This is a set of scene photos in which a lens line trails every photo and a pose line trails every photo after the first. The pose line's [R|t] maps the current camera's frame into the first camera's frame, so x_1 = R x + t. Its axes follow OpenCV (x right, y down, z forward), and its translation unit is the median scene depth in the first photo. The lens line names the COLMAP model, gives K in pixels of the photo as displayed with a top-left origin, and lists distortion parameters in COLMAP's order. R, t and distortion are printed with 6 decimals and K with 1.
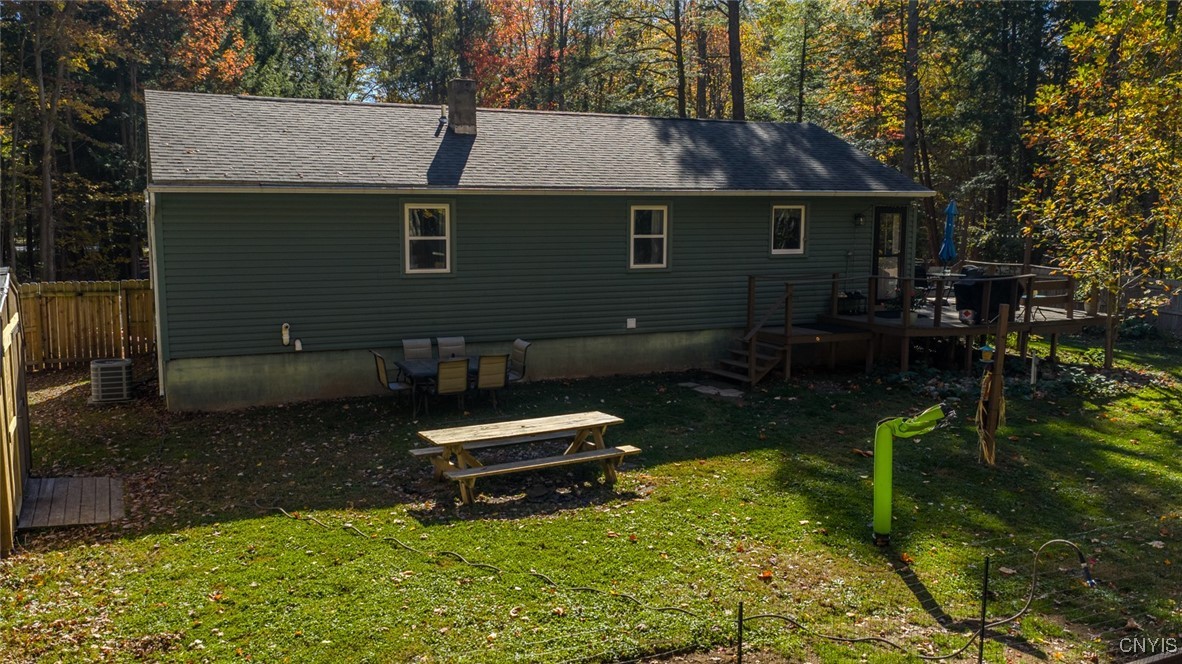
lens RADIAL K [[974.0, 0, 599.0], [0, 974.0, 330.4], [0, 0, 1]] dist [0.014465, -0.003330]
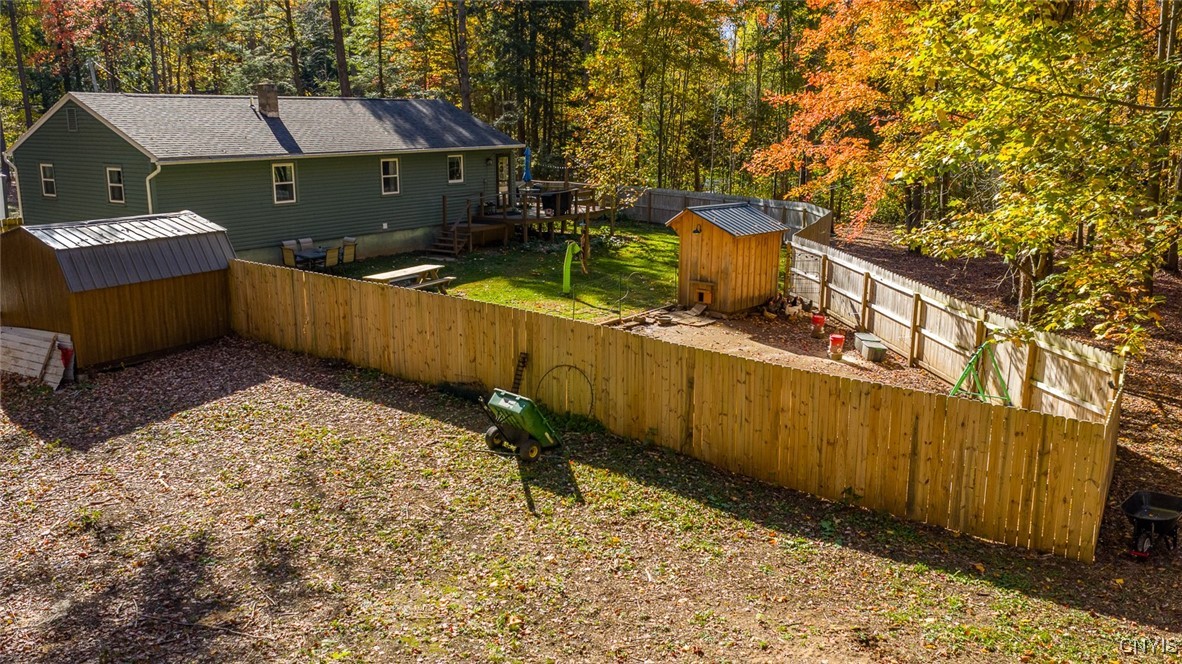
lens RADIAL K [[974.0, 0, 599.0], [0, 974.0, 330.4], [0, 0, 1]] dist [0.014465, -0.003330]
pose [[0.865830, -0.111831, 0.487680, -0.503270], [0.065371, 0.991631, 0.111334, 0.009051], [-0.496049, -0.064516, 0.865894, -0.725751]]
